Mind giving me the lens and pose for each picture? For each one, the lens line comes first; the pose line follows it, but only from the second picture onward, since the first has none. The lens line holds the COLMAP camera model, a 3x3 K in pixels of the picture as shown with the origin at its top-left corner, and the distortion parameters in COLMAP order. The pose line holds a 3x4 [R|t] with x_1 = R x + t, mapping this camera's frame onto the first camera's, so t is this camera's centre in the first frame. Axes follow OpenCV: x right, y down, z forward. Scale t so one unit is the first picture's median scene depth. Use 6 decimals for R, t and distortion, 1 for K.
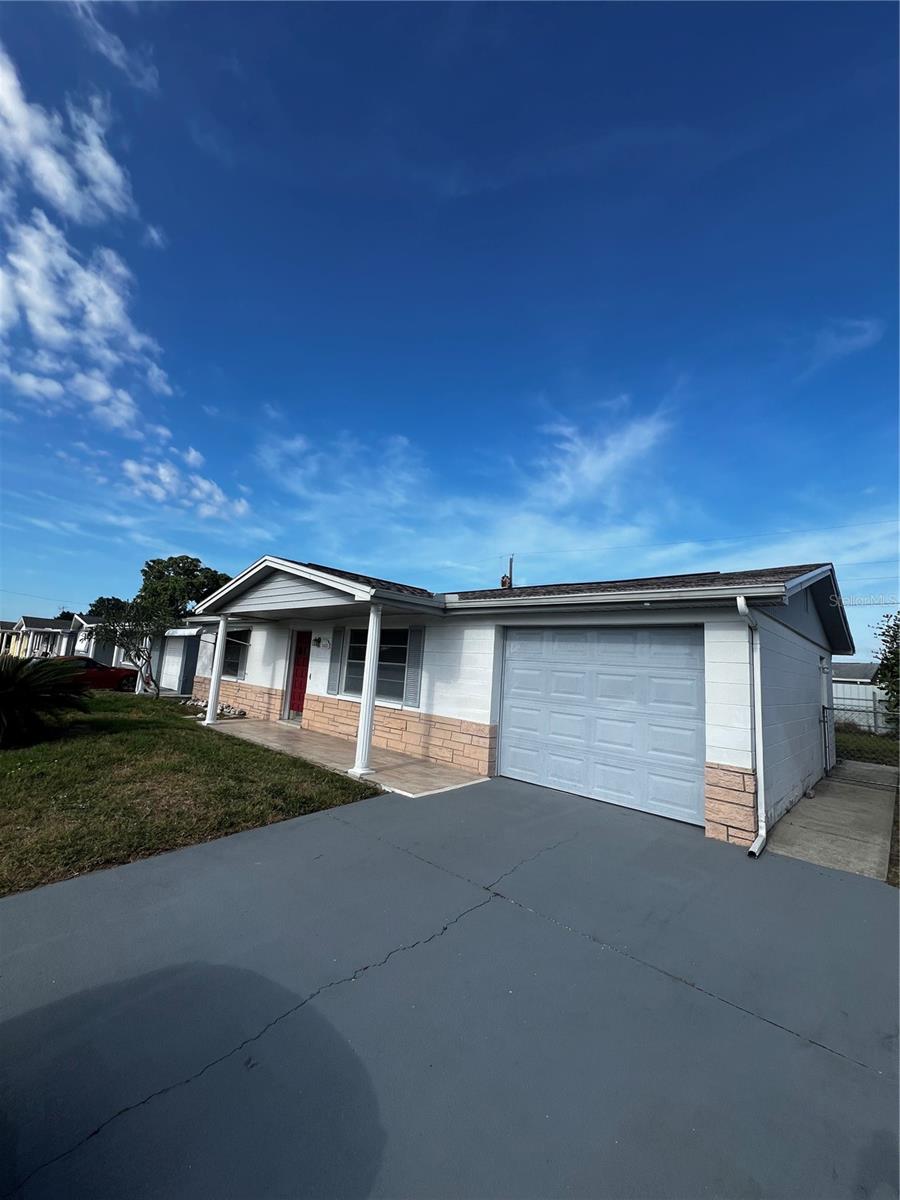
lens RADIAL K [[479.9, 0, 448.3], [0, 479.9, 605.8], [0, 0, 1]] dist [0.011400, 0.000068]
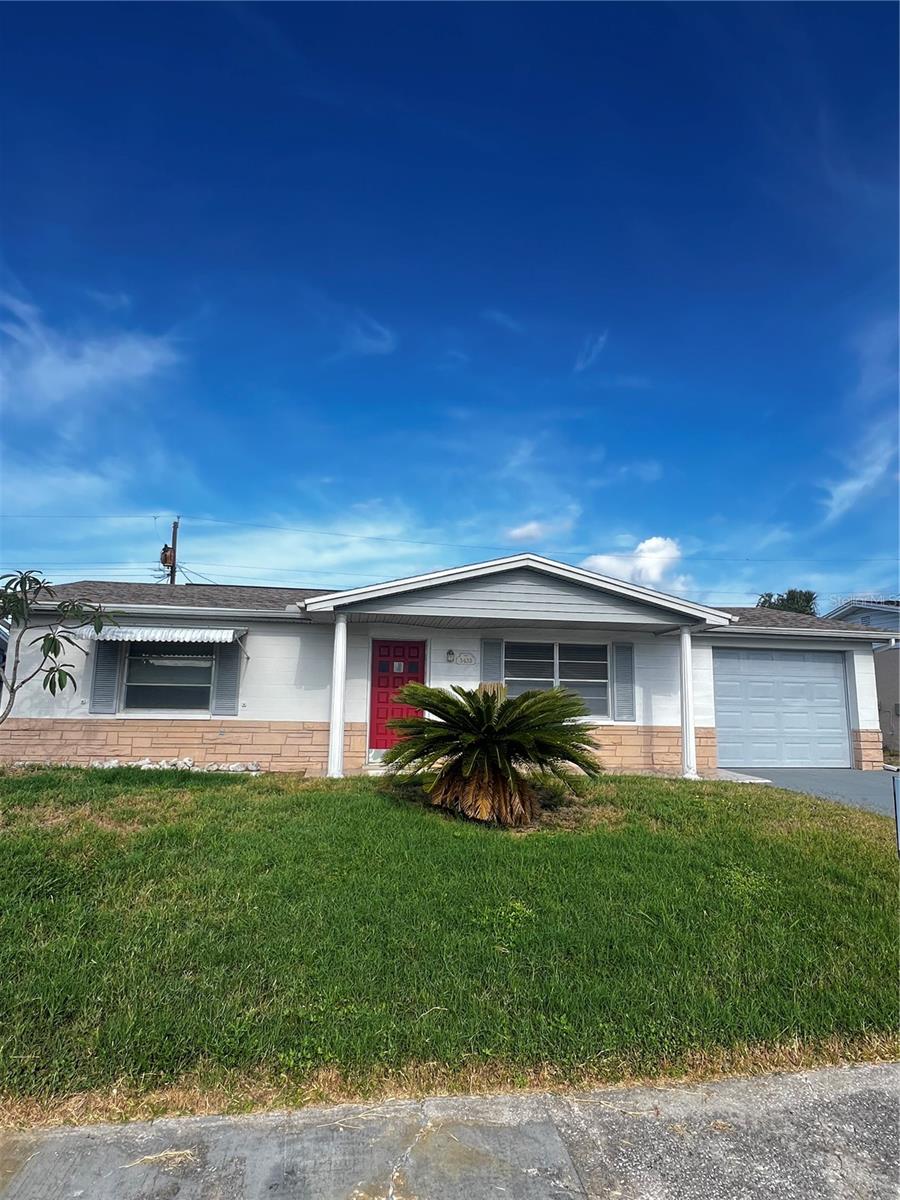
lens RADIAL K [[647.6, 0, 448.1], [0, 647.6, 595.2], [0, 0, 1]] dist [-0.015398, 0.000029]
pose [[0.635754, 0.072468, 0.768482, -1.444727], [-0.075354, 0.996655, -0.031645, 0.013546], [-0.768205, -0.037790, 0.639088, 0.424583]]
